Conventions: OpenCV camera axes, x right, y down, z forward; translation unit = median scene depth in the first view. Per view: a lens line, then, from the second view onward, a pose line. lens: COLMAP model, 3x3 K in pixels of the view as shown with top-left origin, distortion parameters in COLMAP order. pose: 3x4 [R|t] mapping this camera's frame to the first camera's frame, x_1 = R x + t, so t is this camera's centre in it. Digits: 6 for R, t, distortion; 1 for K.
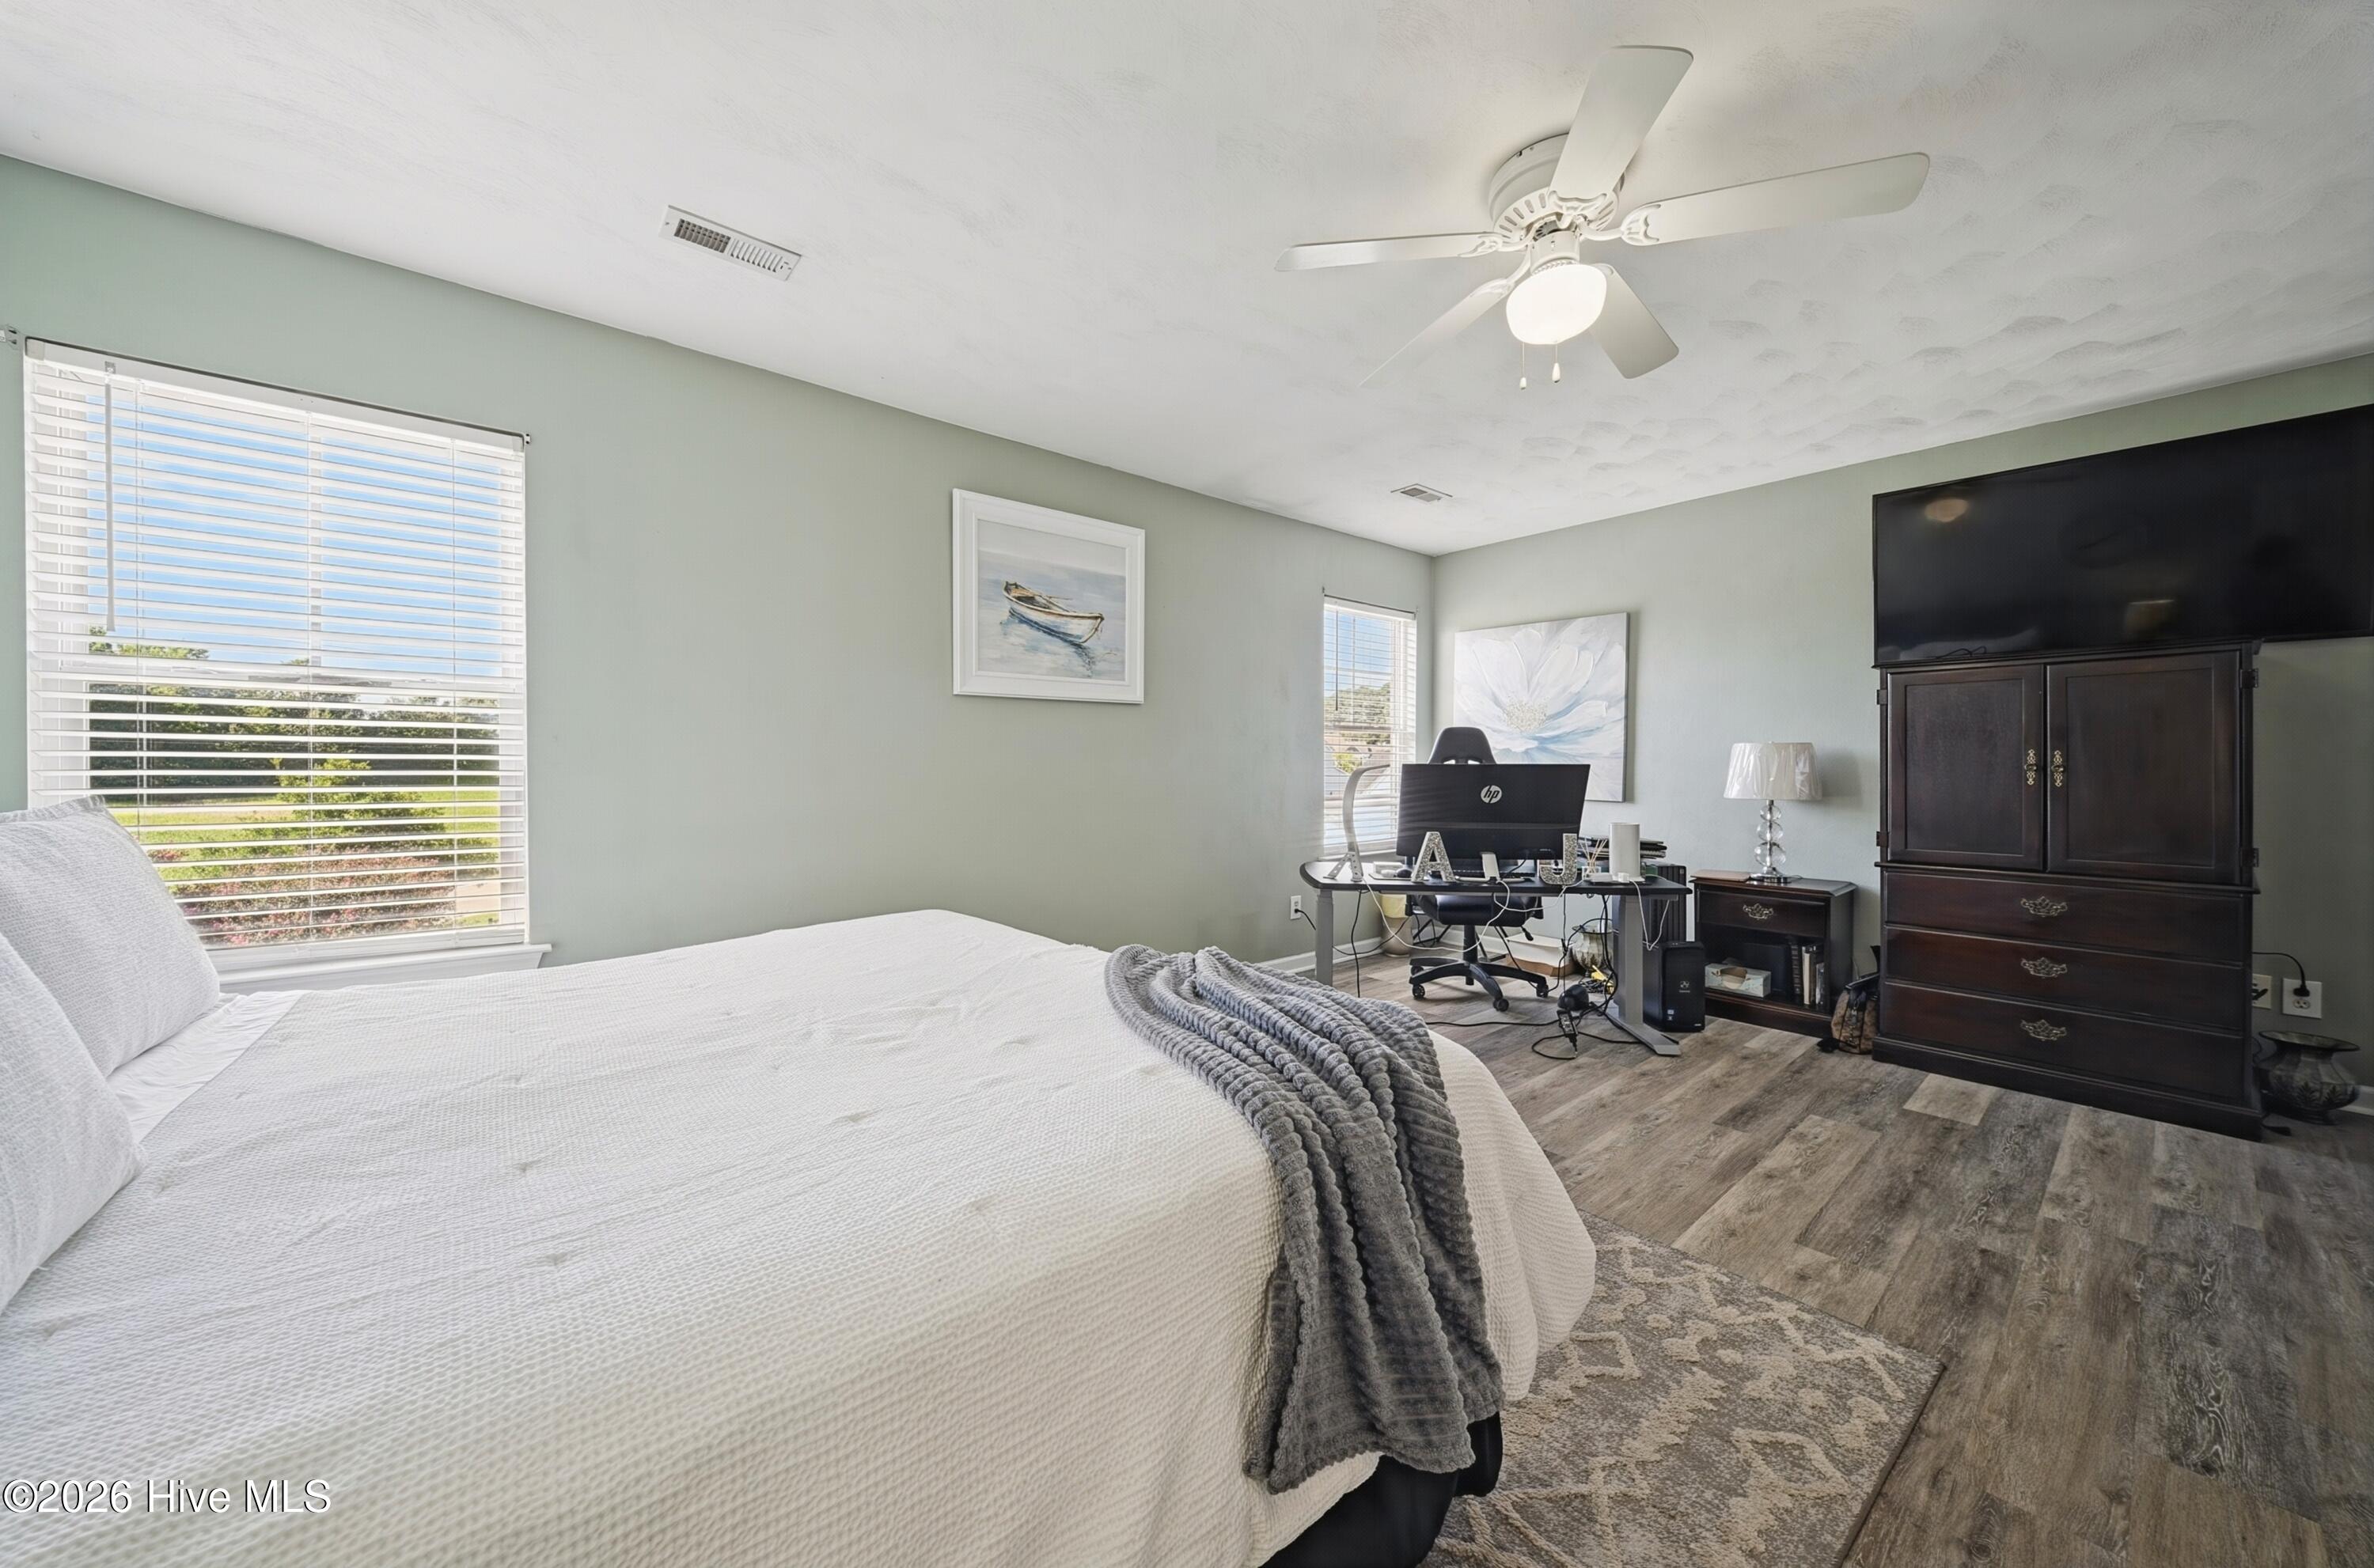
lens RADIAL K [[820.1, 0, 1188.3], [0, 820.1, 781.4], [0, 0, 1]] dist [0.001270, -0.001037]
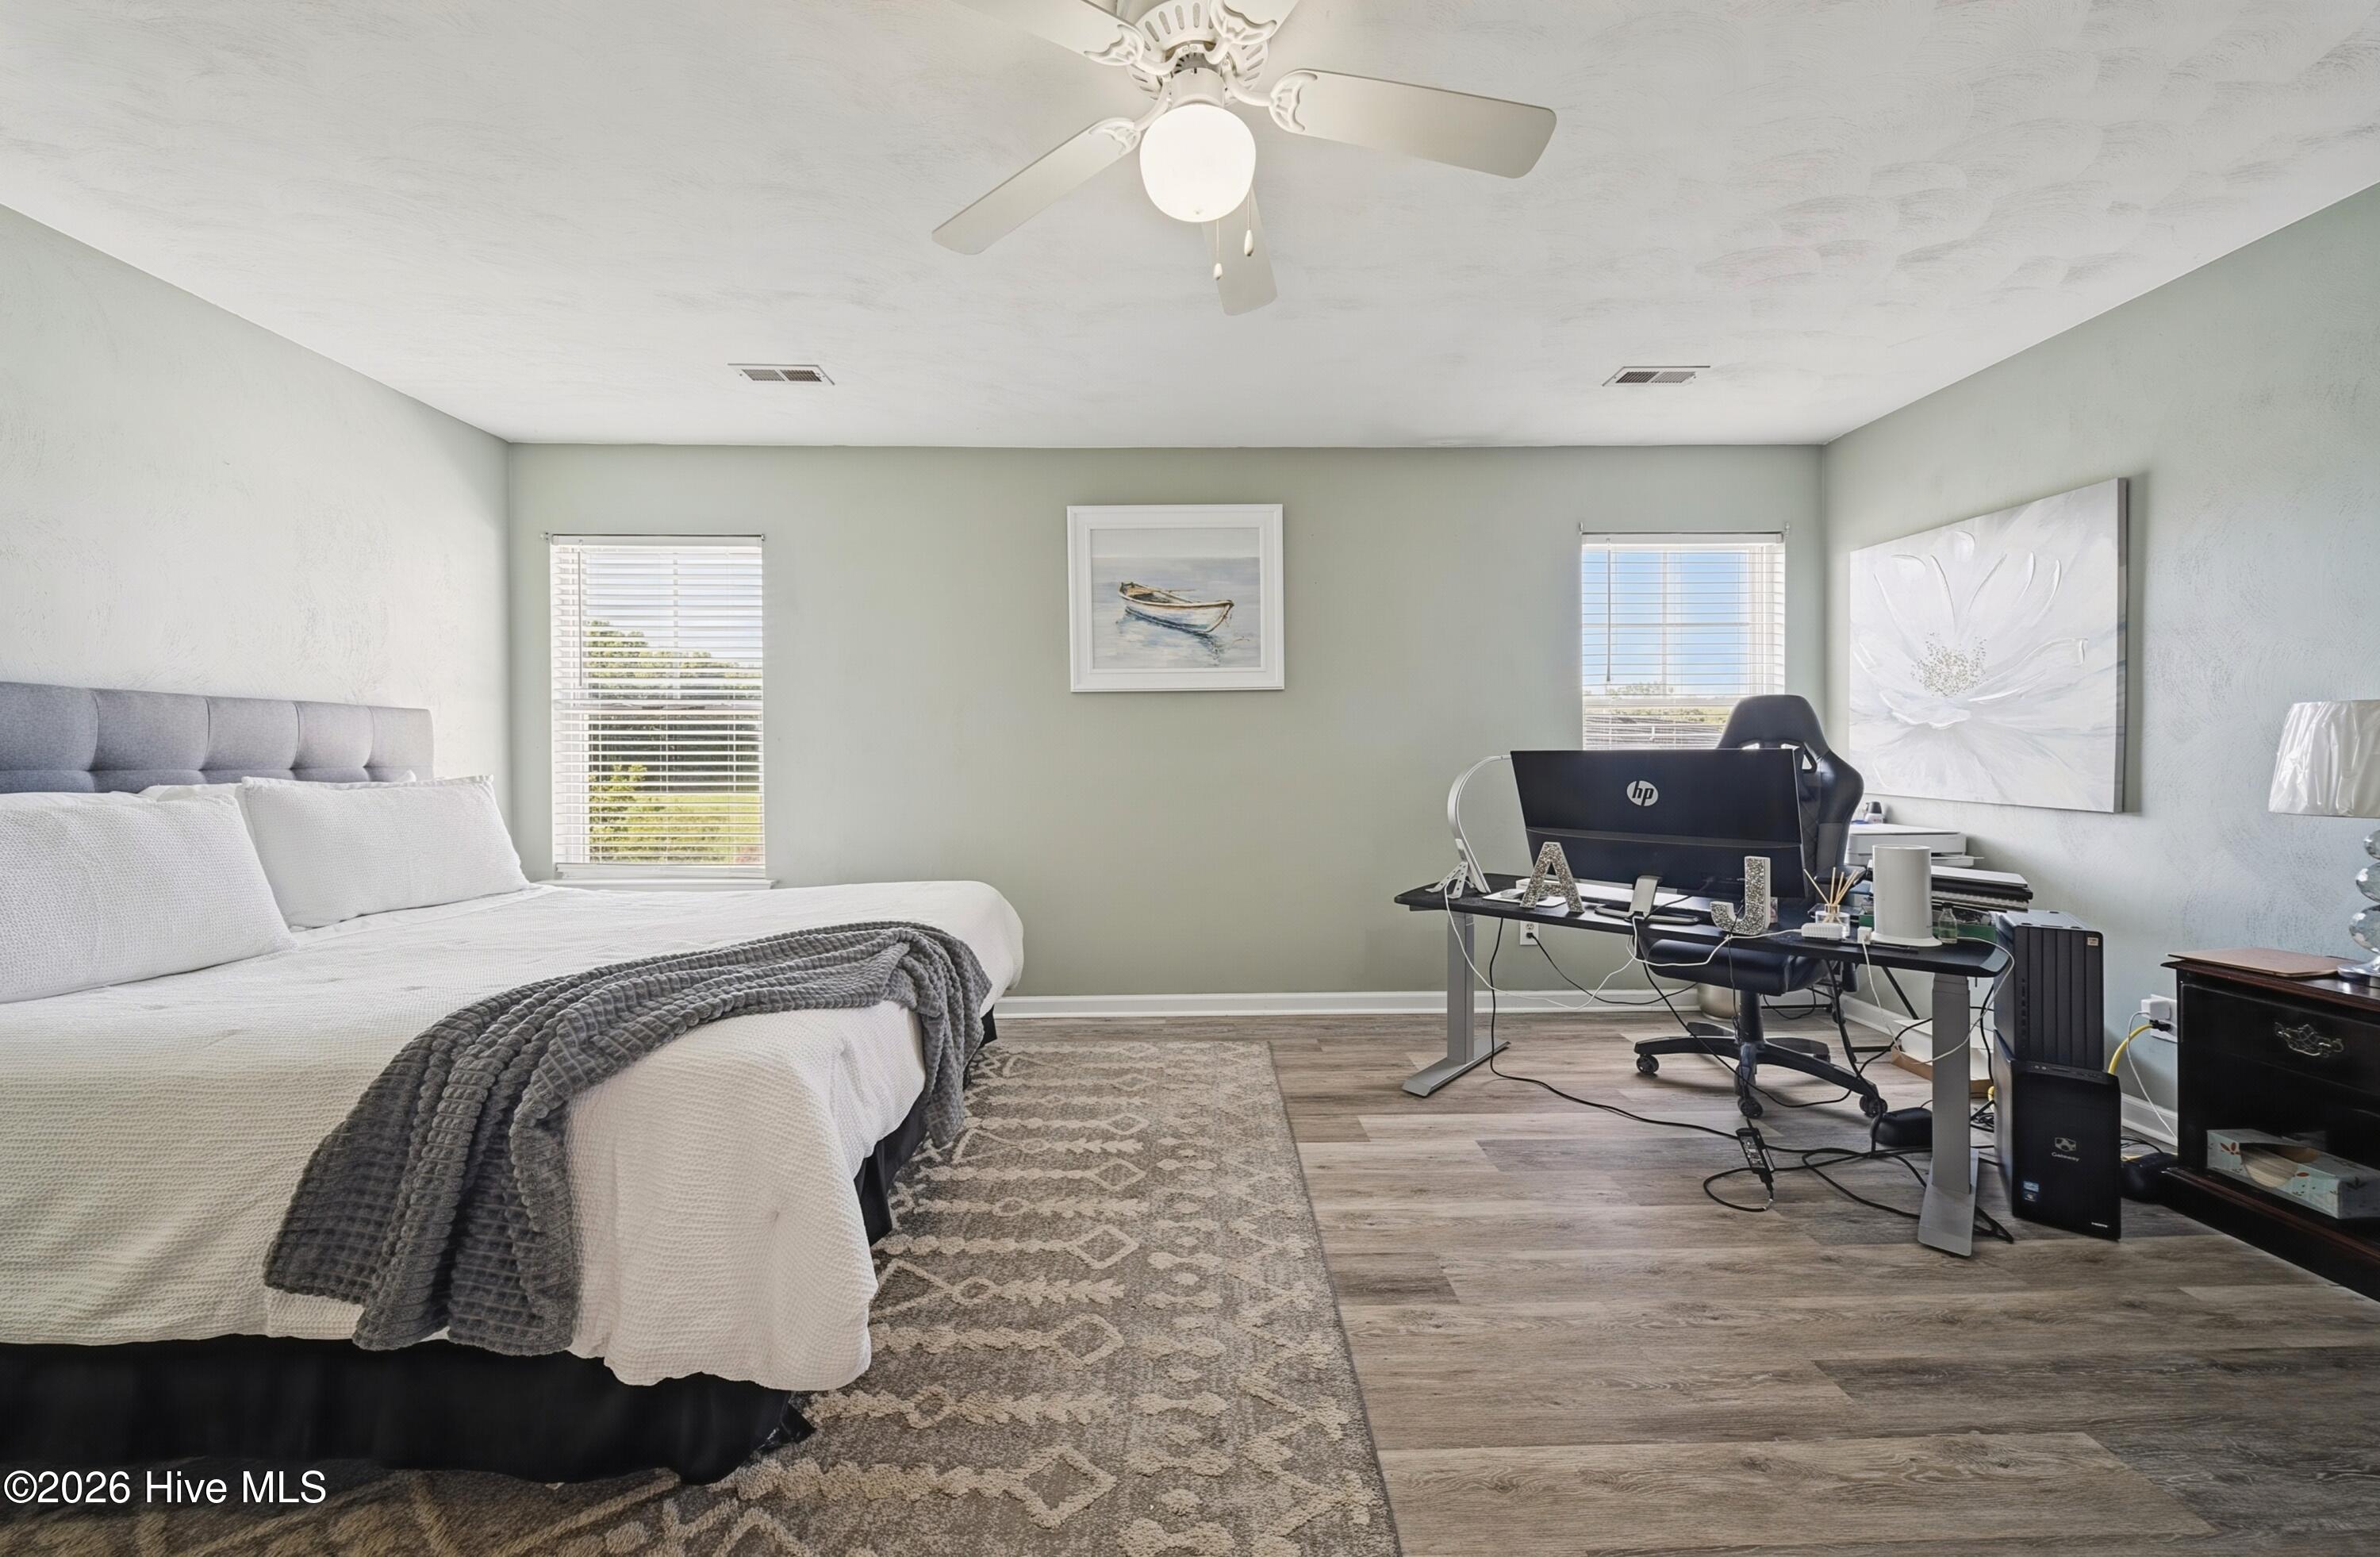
lens RADIAL K [[852.7, 0, 1195.7], [0, 852.7, 766.8], [0, 0, 1]] dist [0.002626, -0.000563]
pose [[0.788791, -0.000080, -0.614661, 0.494011], [-0.003960, 0.999979, -0.005212, -0.001293], [0.614649, 0.006545, 0.788774, 0.183389]]
